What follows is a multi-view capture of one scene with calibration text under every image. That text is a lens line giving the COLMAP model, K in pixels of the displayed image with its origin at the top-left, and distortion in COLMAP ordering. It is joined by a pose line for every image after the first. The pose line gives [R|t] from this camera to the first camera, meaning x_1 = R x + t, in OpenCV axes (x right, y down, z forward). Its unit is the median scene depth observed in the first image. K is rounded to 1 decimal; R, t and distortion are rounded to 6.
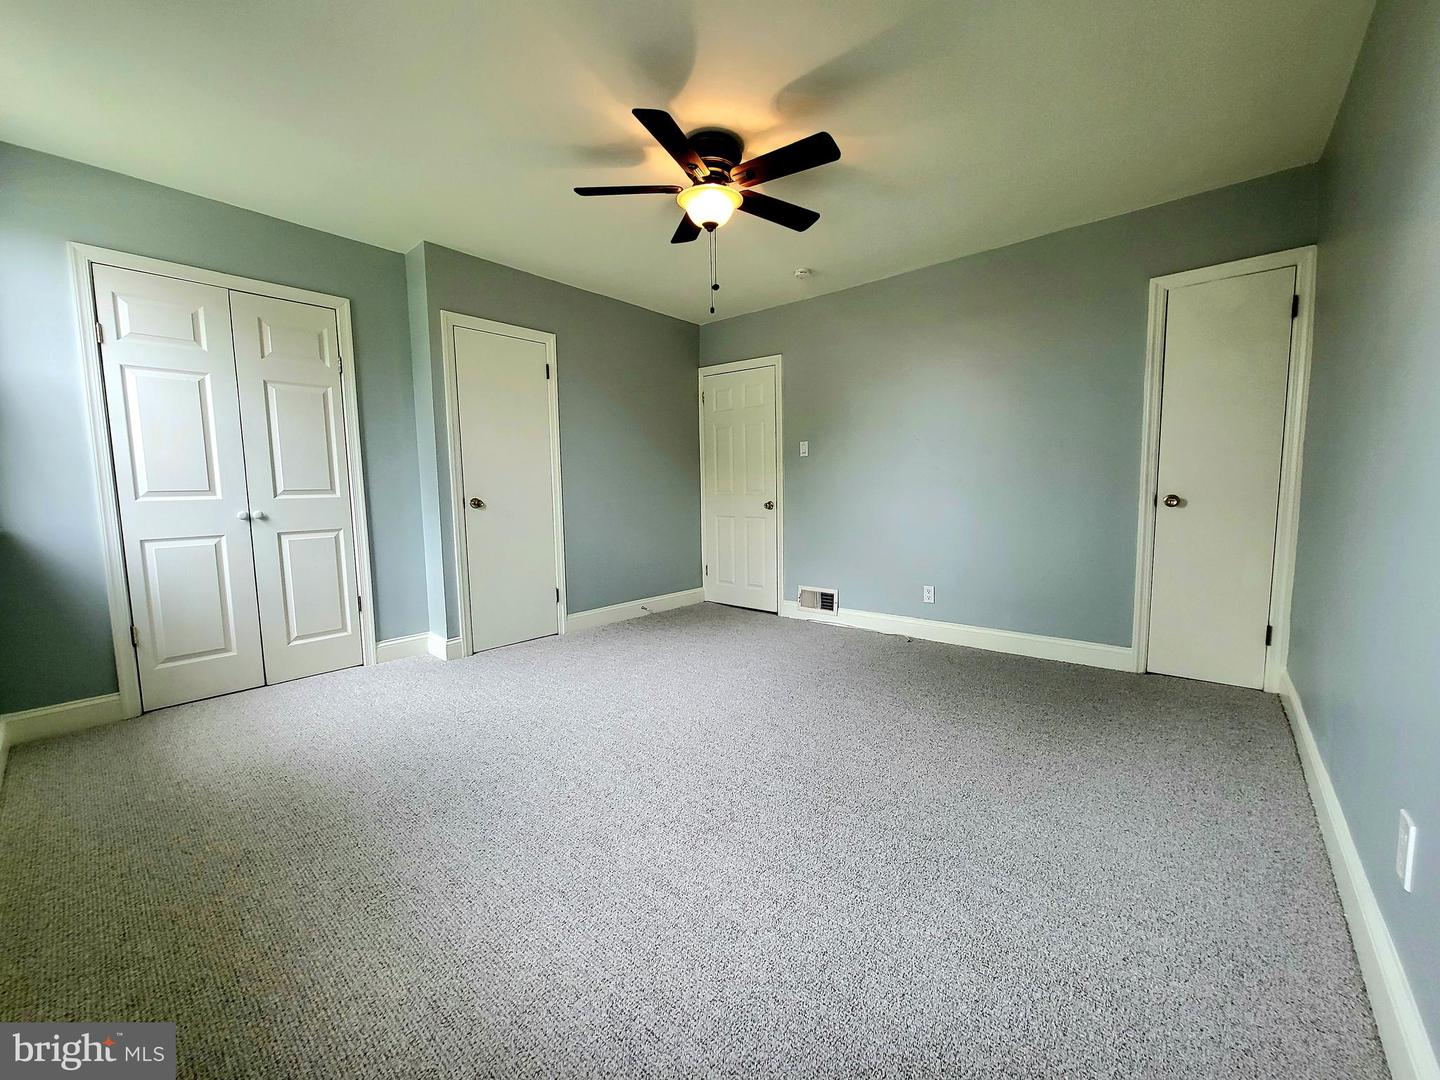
lens RADIAL K [[570.2, 0, 725.2], [0, 570.2, 551.4], [0, 0, 1]] dist [0.002622, -0.000144]
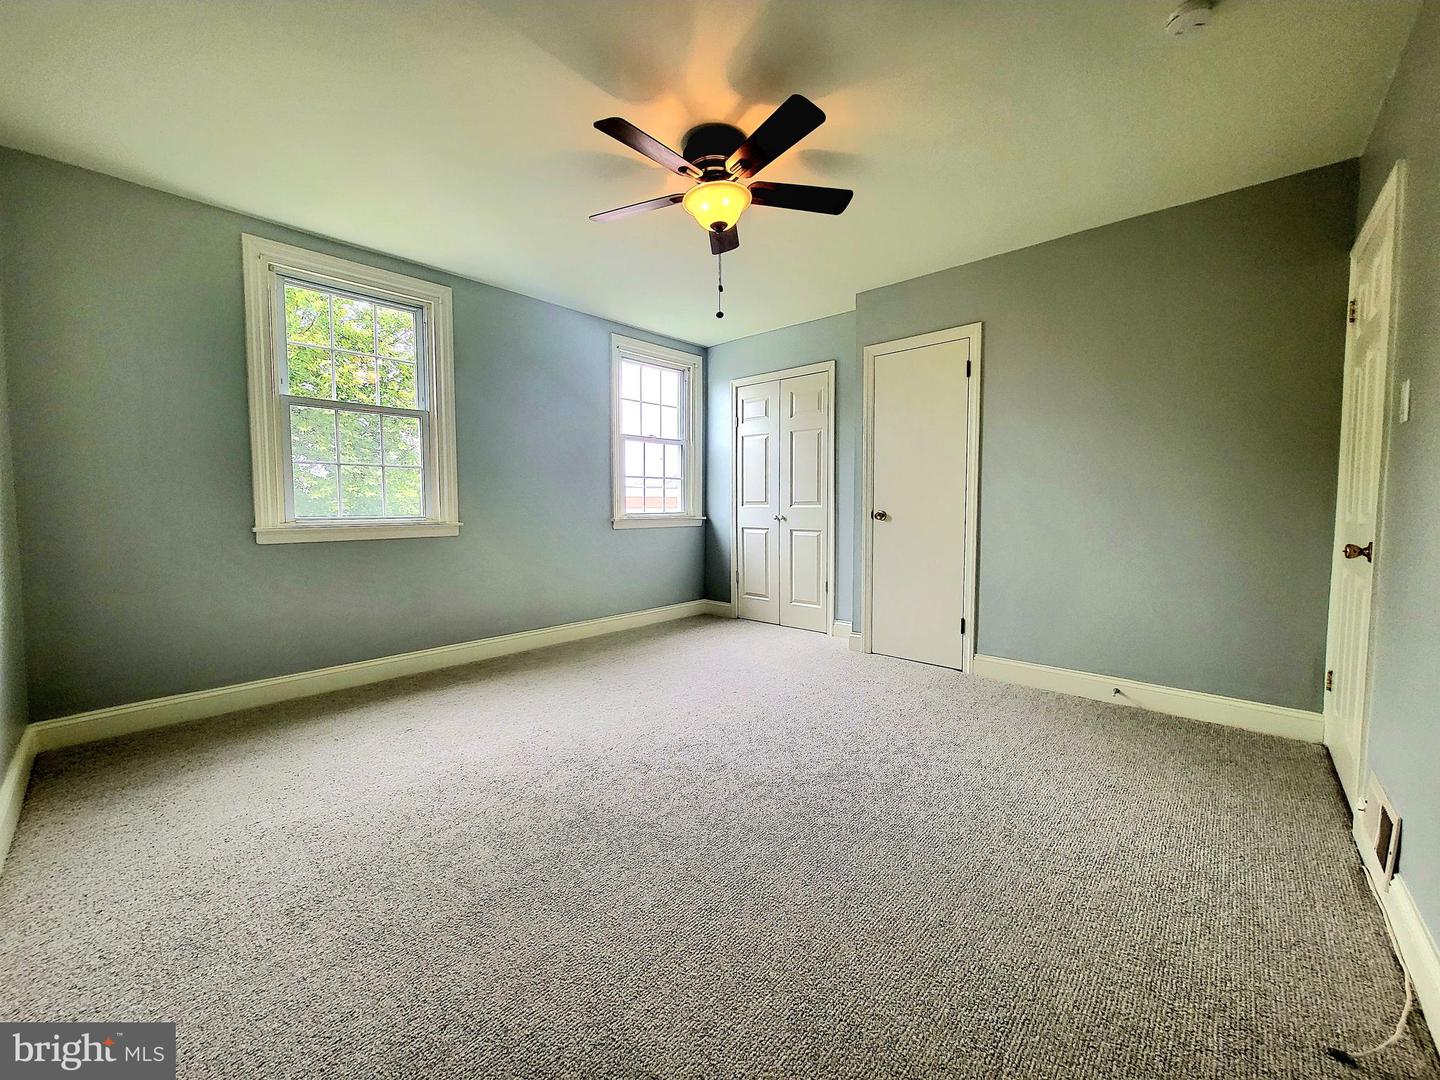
lens RADIAL K [[568.7, 0, 720.0], [0, 568.7, 540.0], [0, 0, 1]] dist [0.001292, 0.000053]
pose [[-0.040644, 0.100944, -0.994061, 0.677219], [-0.088685, 0.990593, 0.104218, -0.132244], [0.995230, 0.092394, -0.031310, 0.775701]]
